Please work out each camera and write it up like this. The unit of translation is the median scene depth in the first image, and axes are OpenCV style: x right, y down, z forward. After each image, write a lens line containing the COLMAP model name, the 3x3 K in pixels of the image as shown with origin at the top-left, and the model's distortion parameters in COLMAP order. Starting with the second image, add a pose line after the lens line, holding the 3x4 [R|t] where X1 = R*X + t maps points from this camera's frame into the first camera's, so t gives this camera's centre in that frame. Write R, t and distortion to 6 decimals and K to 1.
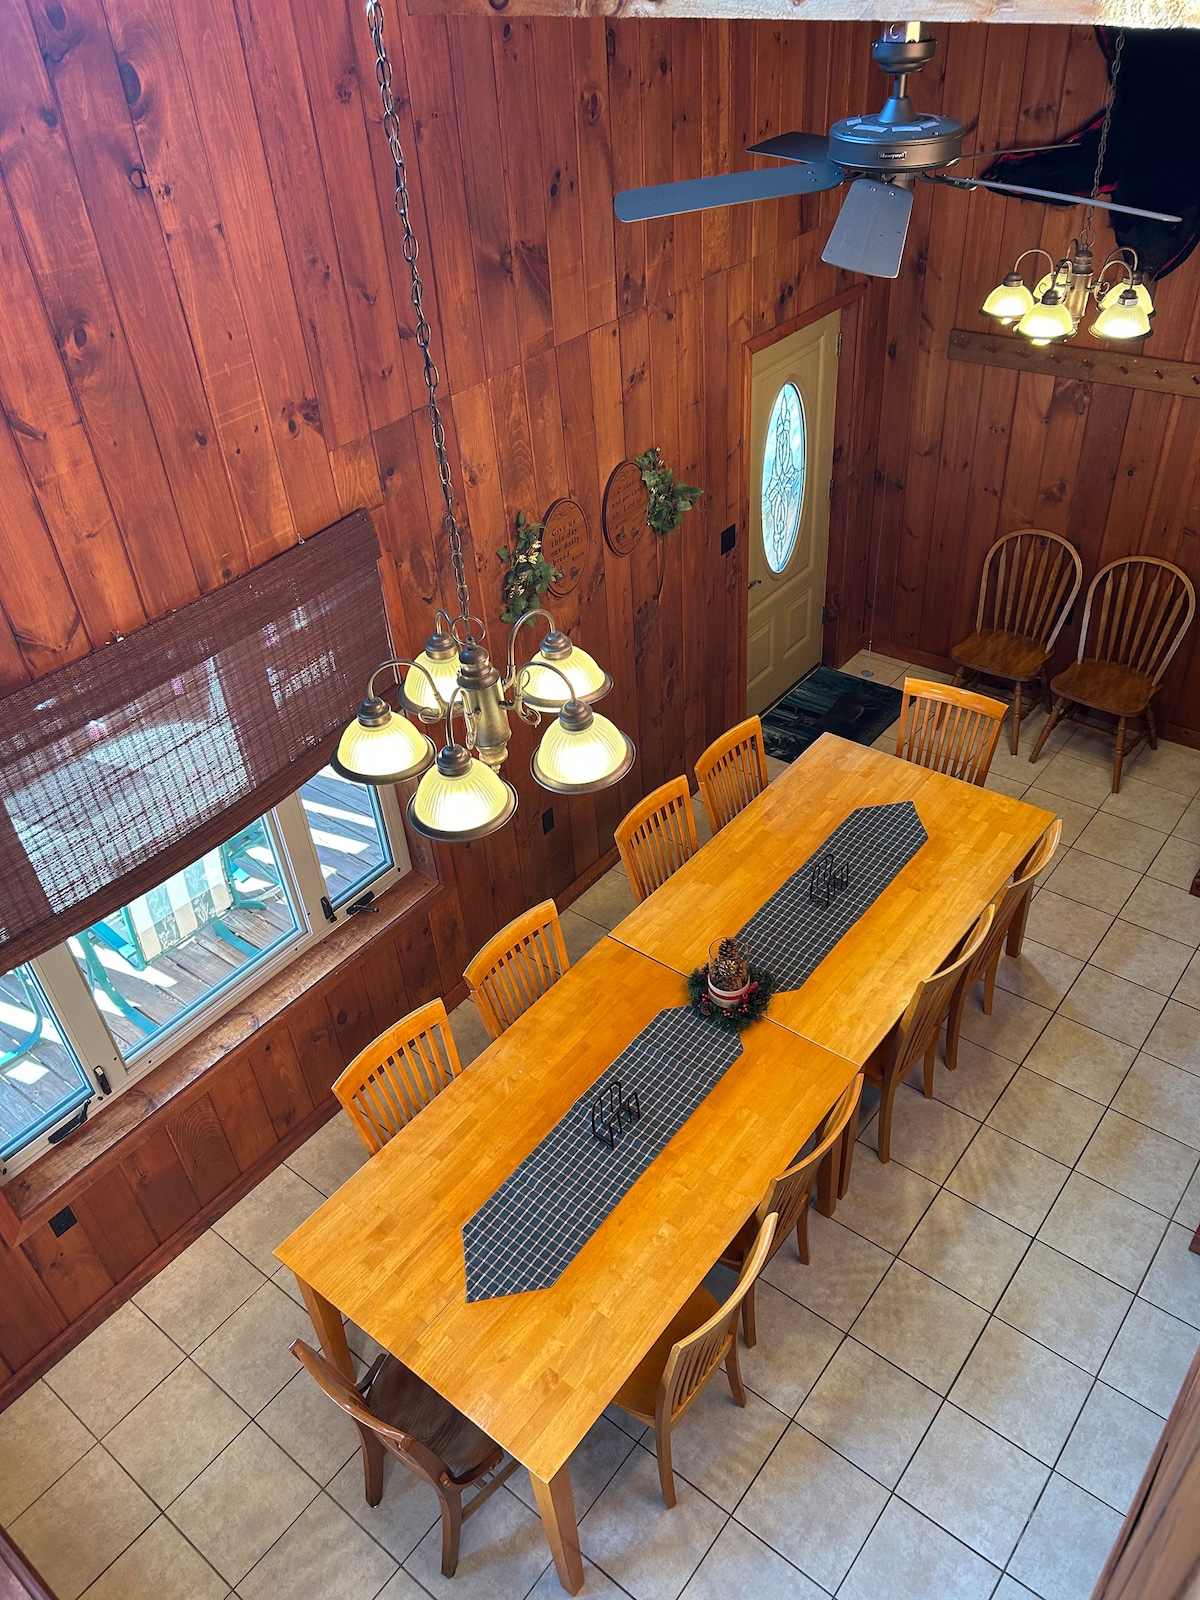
lens RADIAL K [[1211.1, 0, 600.0], [0, 1211.1, 800.0], [0, 0, 1]] dist [0.041291, -0.041653]
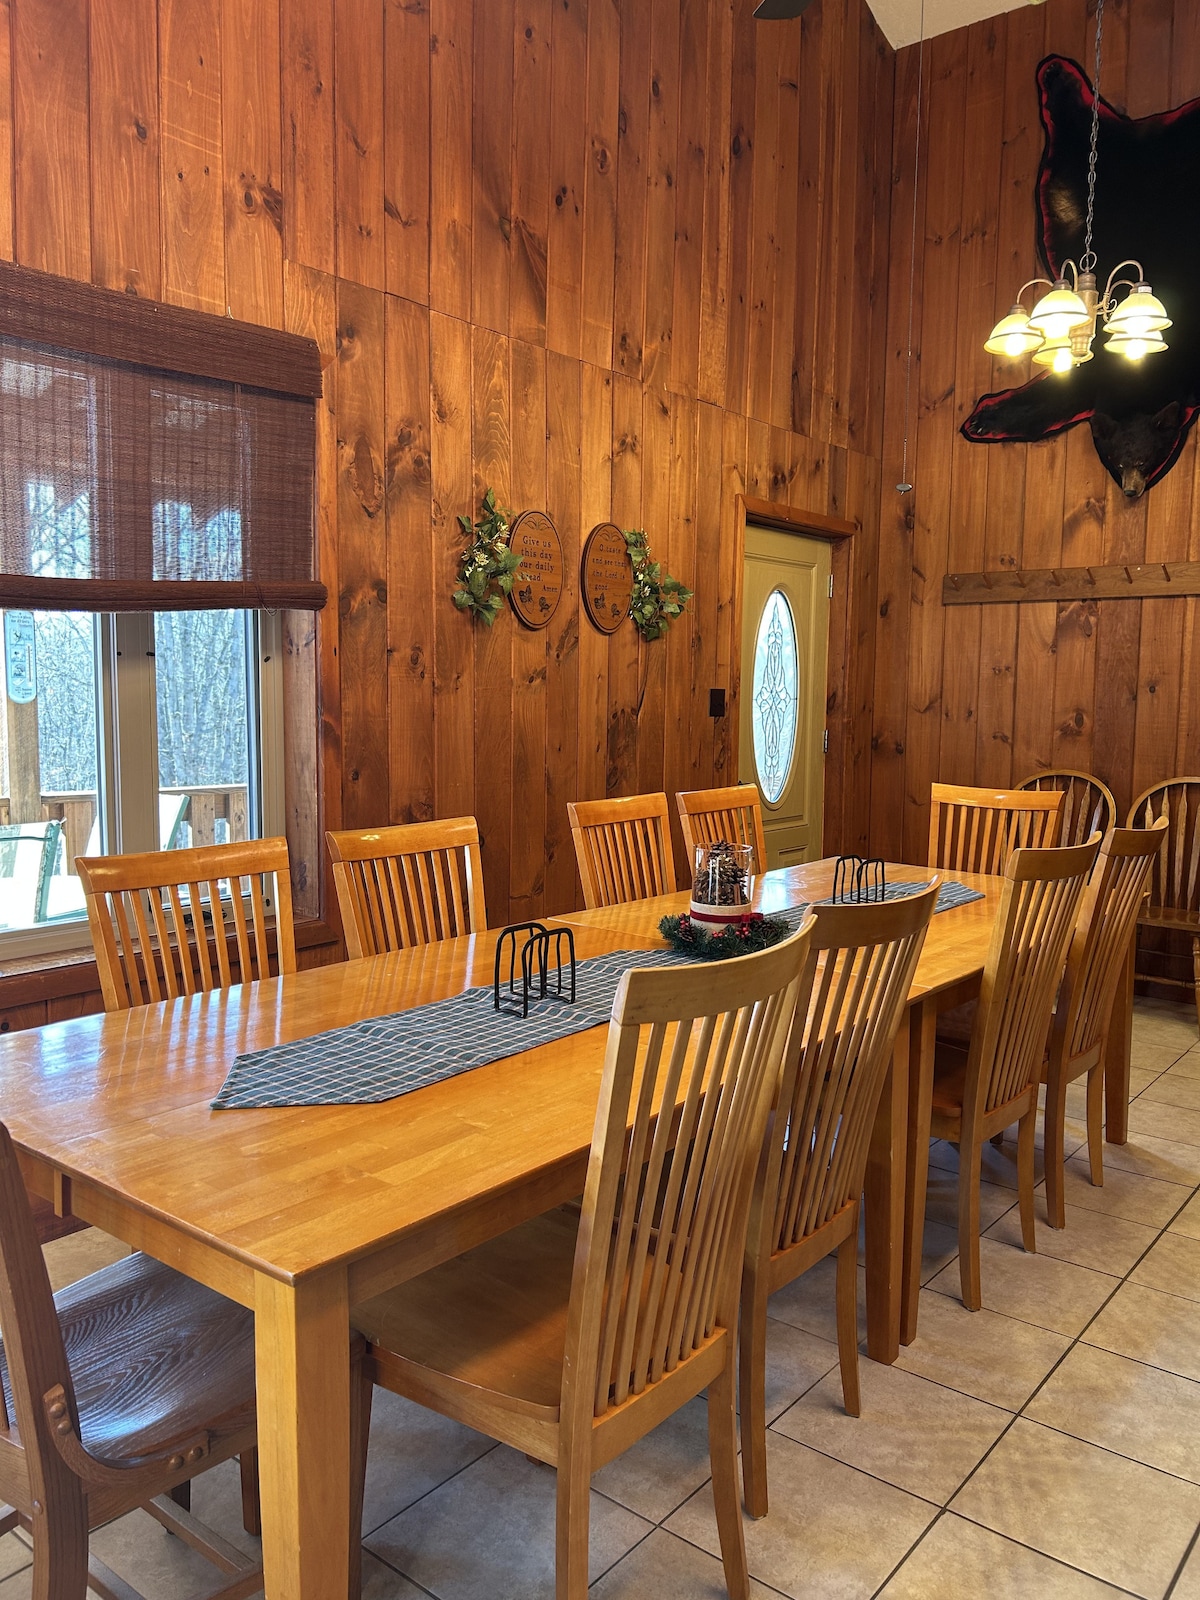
lens RADIAL K [[1211.1, 0, 600.0], [0, 1211.1, 800.0], [0, 0, 1]] dist [0.041291, -0.041653]
pose [[0.996962, 0.077882, 0.000508, 0.028704], [-0.065409, 0.840792, -0.537392, 0.384851], [-0.042280, 0.535726, 0.843333, 0.337158]]
